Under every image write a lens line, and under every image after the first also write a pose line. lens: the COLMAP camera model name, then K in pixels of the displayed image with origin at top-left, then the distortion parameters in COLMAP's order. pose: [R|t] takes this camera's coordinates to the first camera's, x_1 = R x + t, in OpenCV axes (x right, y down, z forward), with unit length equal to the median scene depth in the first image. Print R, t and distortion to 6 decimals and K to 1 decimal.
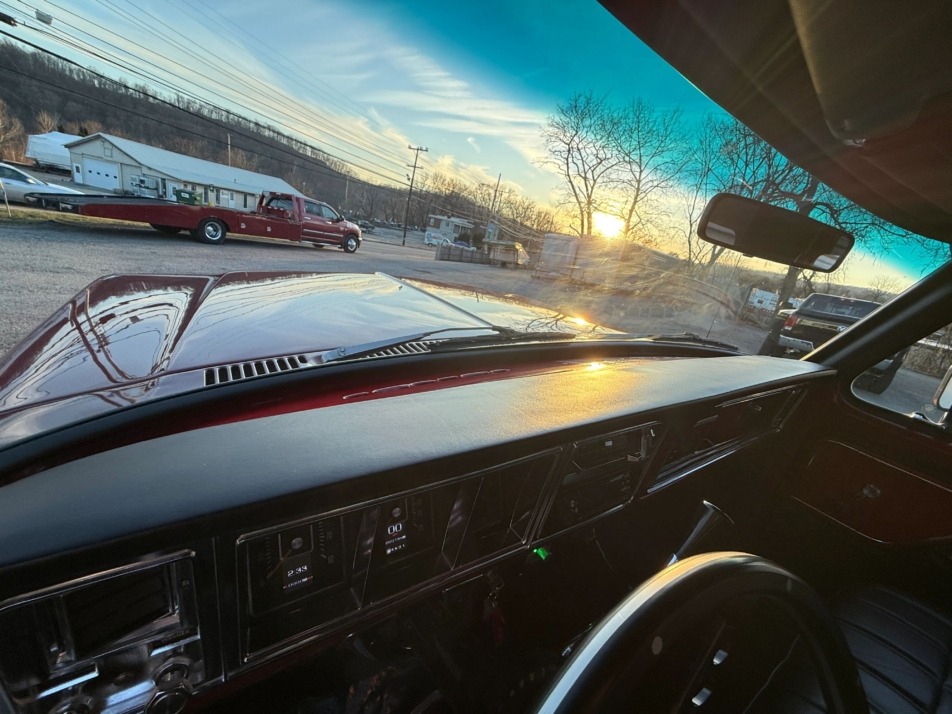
lens RADIAL K [[381.3, 0, 473.8], [0, 381.3, 356.0], [0, 0, 1]] dist [0.000560, 0.000699]
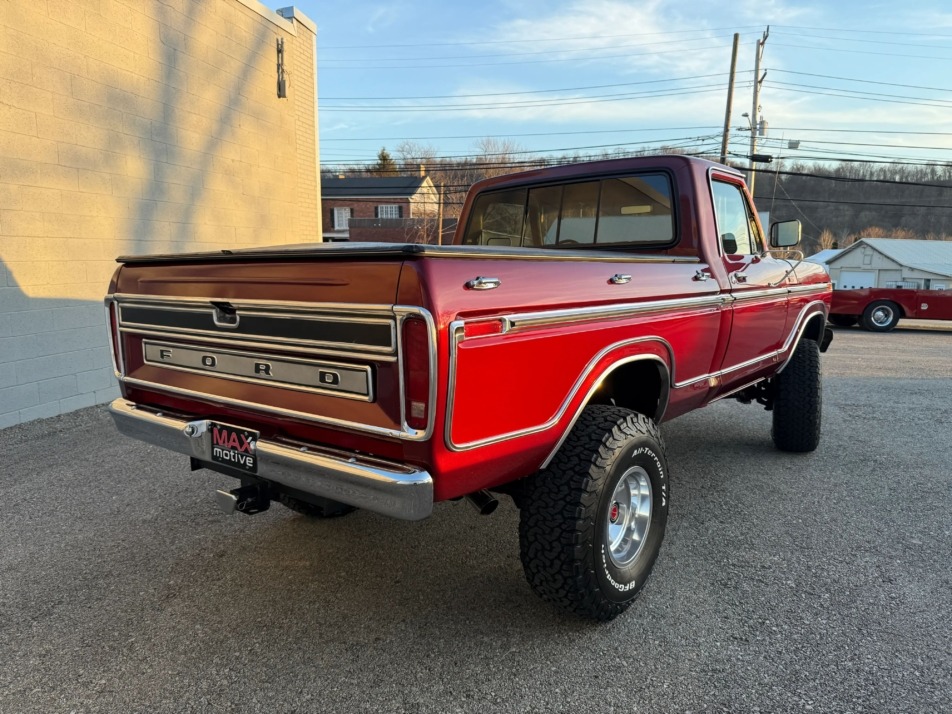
lens RADIAL K [[674.8, 0, 475.9], [0, 674.8, 355.2], [0, 0, 1]] dist [0.055649, -0.065533]
pose [[0.290815, -0.062653, -0.954726, 0.114953], [-0.253483, 0.957152, -0.140024, 0.044732], [0.922590, 0.282728, 0.262473, -0.037282]]
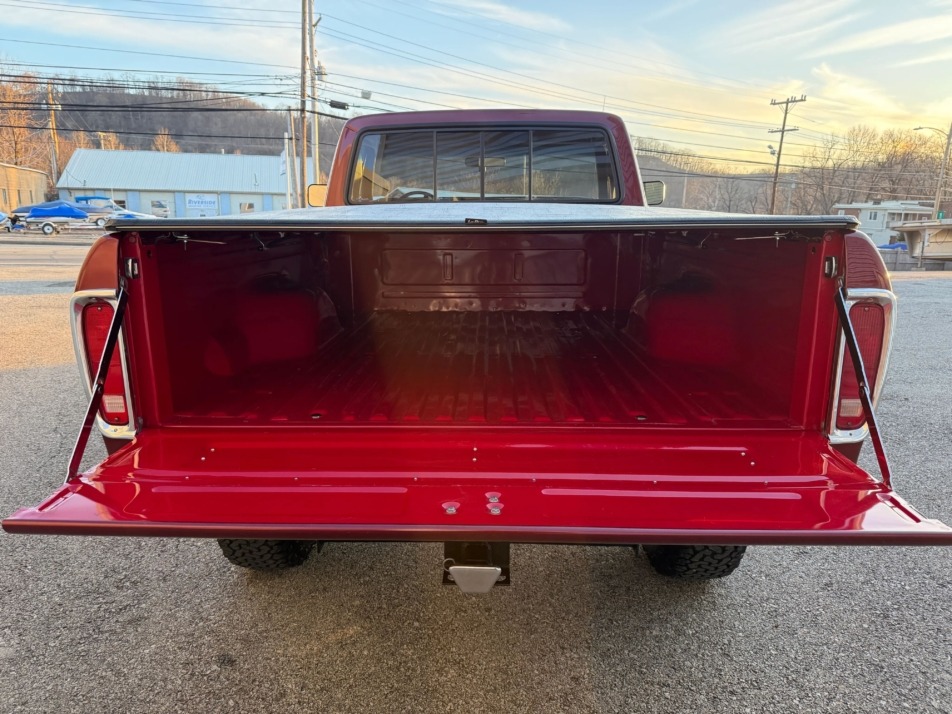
lens RADIAL K [[681.5, 0, 472.1], [0, 681.5, 357.0], [0, 0, 1]] dist [0.005032, 0.001047]
pose [[0.800711, -0.056309, -0.596399, 0.075898], [-0.049492, 0.985951, -0.159535, 0.047544], [0.597004, 0.157258, 0.786674, -0.074348]]
